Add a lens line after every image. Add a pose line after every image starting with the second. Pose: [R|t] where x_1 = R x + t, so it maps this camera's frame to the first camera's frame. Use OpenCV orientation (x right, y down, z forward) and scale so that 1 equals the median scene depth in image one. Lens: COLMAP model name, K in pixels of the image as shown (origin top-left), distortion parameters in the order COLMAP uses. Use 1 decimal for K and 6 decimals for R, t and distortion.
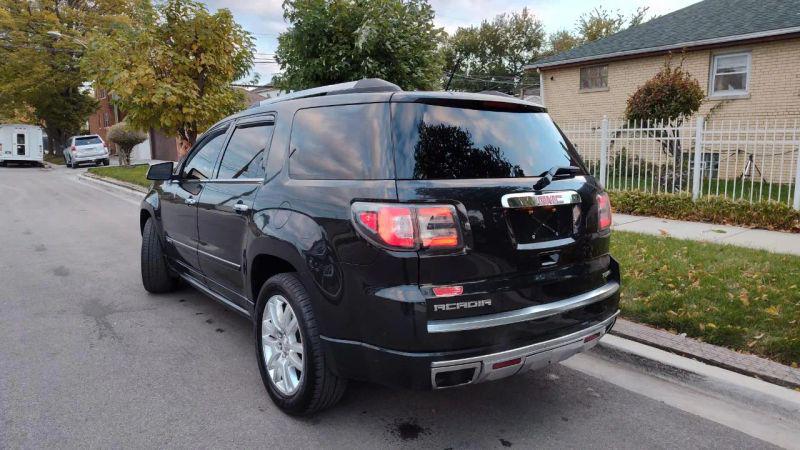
lens RADIAL K [[551.0, 0, 387.2], [0, 551.0, 210.8], [0, 0, 1]] dist [0.034619, -0.030733]
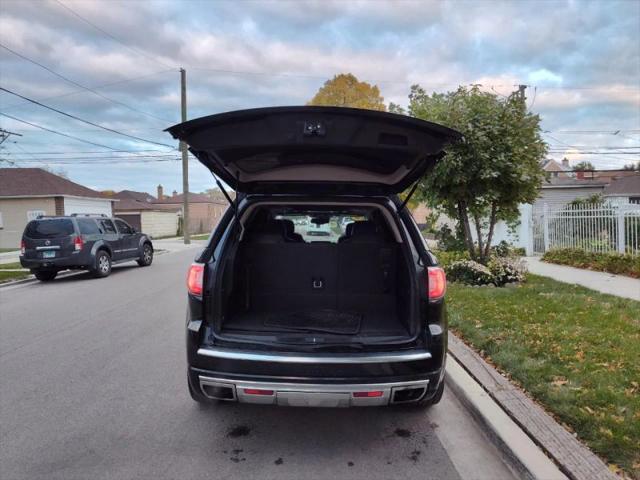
lens RADIAL K [[440.1, 0, 320.2], [0, 440.1, 228.1], [0, 0, 1]] dist [0.035985, -0.023857]
pose [[0.801320, 0.011014, -0.598134, 0.458368], [-0.071234, 0.994474, -0.077120, -0.017926], [0.593979, 0.104406, 0.797677, 0.104300]]
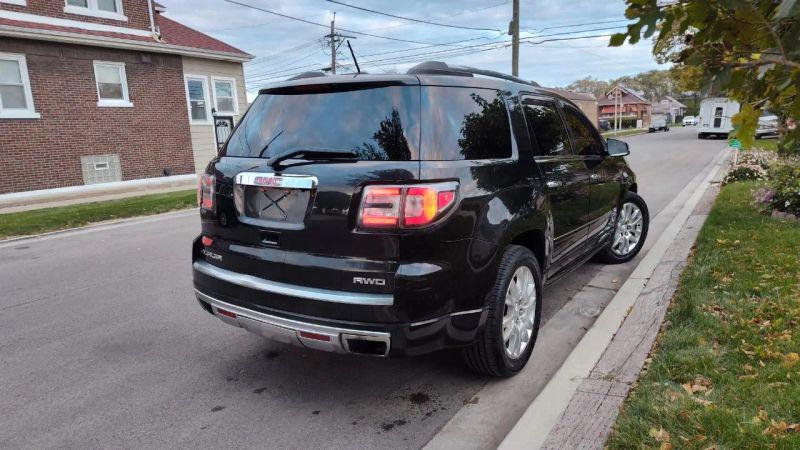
lens RADIAL K [[551.0, 0, 414.0], [0, 551.0, 215.6], [0, 0, 1]] dist [0.034619, -0.030733]
pose [[0.343486, 0.139126, -0.928796, 0.695376], [-0.081980, 0.989633, 0.117921, -0.051513], [0.935573, 0.035639, 0.351331, 0.458482]]
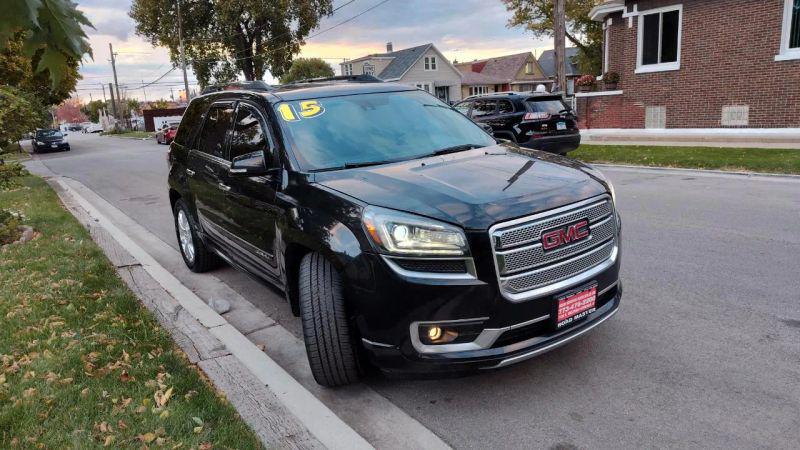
lens RADIAL K [[551.0, 0, 398.1], [0, 551.0, 224.5], [0, 0, 1]] dist [0.034619, -0.030733]
pose [[-0.996741, 0.071774, 0.036822, -0.373691], [0.079980, 0.938790, 0.335077, -0.247100], [-0.010518, 0.336930, -0.941471, 1.905945]]
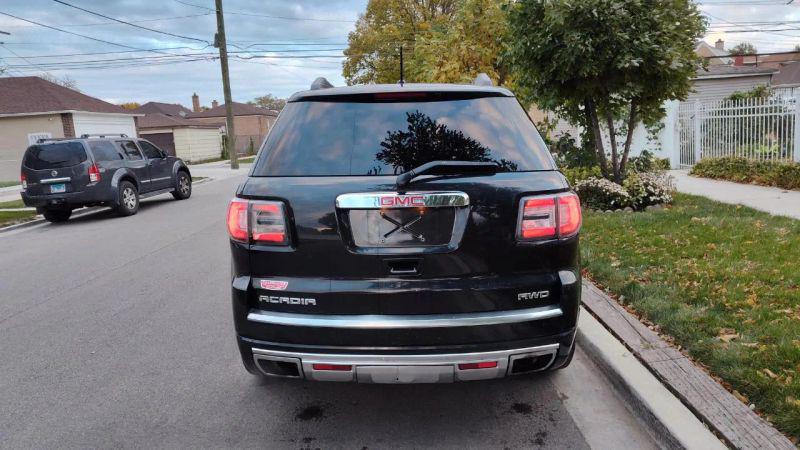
lens RADIAL K [[551.0, 0, 399.5], [0, 551.0, 214.9], [0, 0, 1]] dist [0.034619, -0.030733]
pose [[0.797749, 0.061774, -0.599817, 0.423789], [-0.037265, 0.997888, 0.053209, -0.023031], [0.601837, -0.020095, 0.798366, 0.144452]]
